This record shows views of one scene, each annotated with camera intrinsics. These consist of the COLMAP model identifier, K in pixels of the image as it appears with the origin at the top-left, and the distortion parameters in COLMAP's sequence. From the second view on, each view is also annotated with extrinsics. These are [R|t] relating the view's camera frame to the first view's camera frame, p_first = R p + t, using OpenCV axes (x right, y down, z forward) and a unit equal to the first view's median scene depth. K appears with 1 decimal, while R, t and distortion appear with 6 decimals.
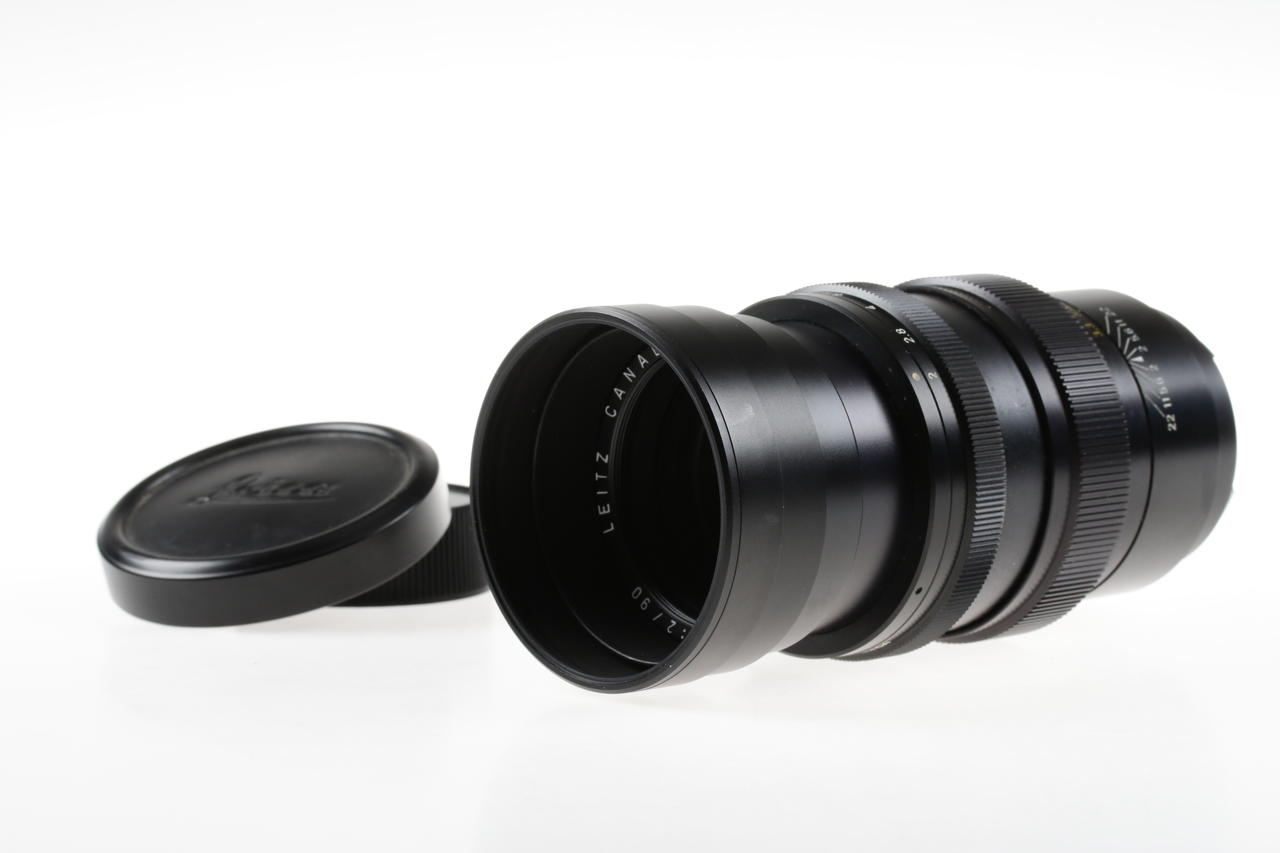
lens RADIAL K [[2788.1, 0, 641.1], [0, 2788.1, 433.6], [0, 0, 1]] dist [-0.037978, 0.000000]
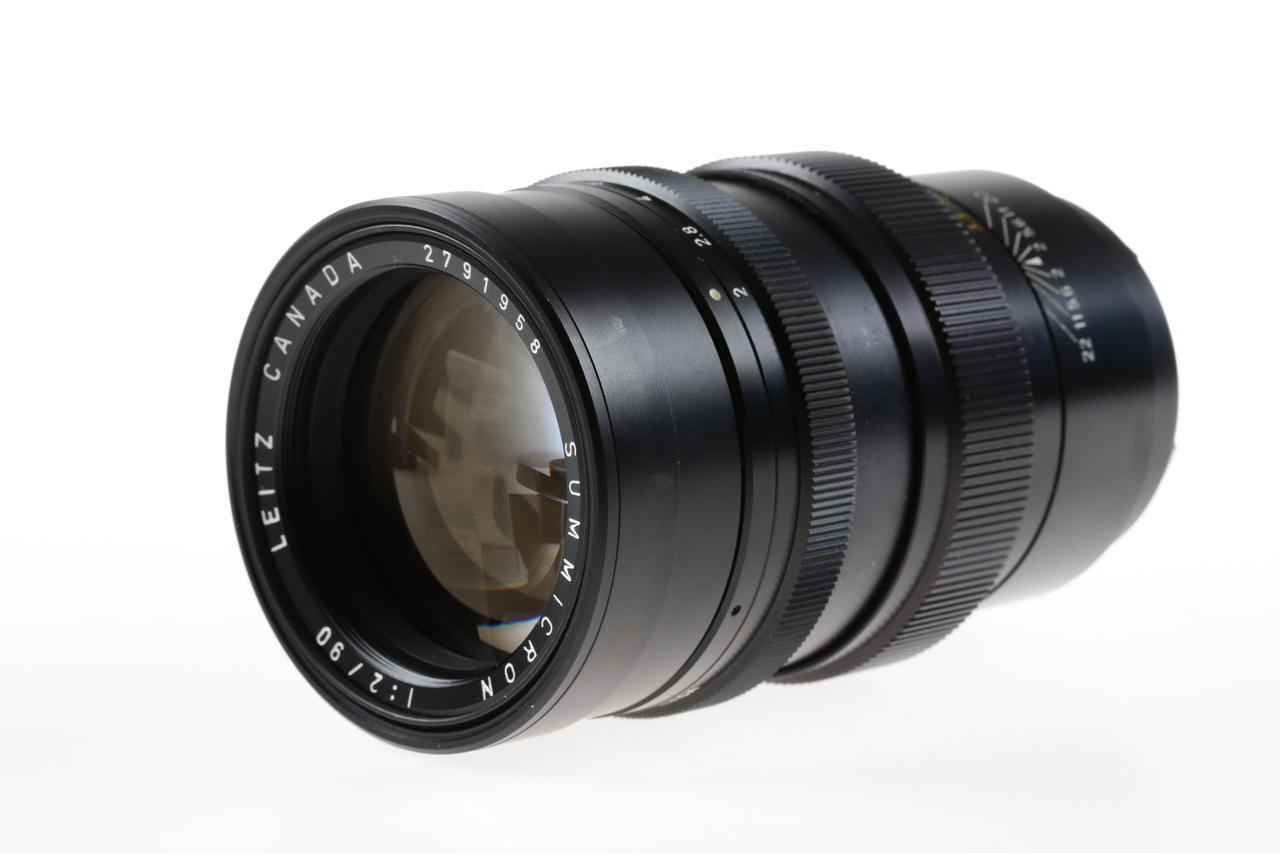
lens RADIAL K [[2788.1, 0, 637.4], [0, 2788.1, 421.4], [0, 0, 1]] dist [-0.037978, 0.000000]
pose [[0.997439, -0.052326, 0.048752, 0.044063], [0.053333, 0.998384, -0.019602, 0.022132], [-0.047648, 0.022152, 0.998619, 0.315506]]
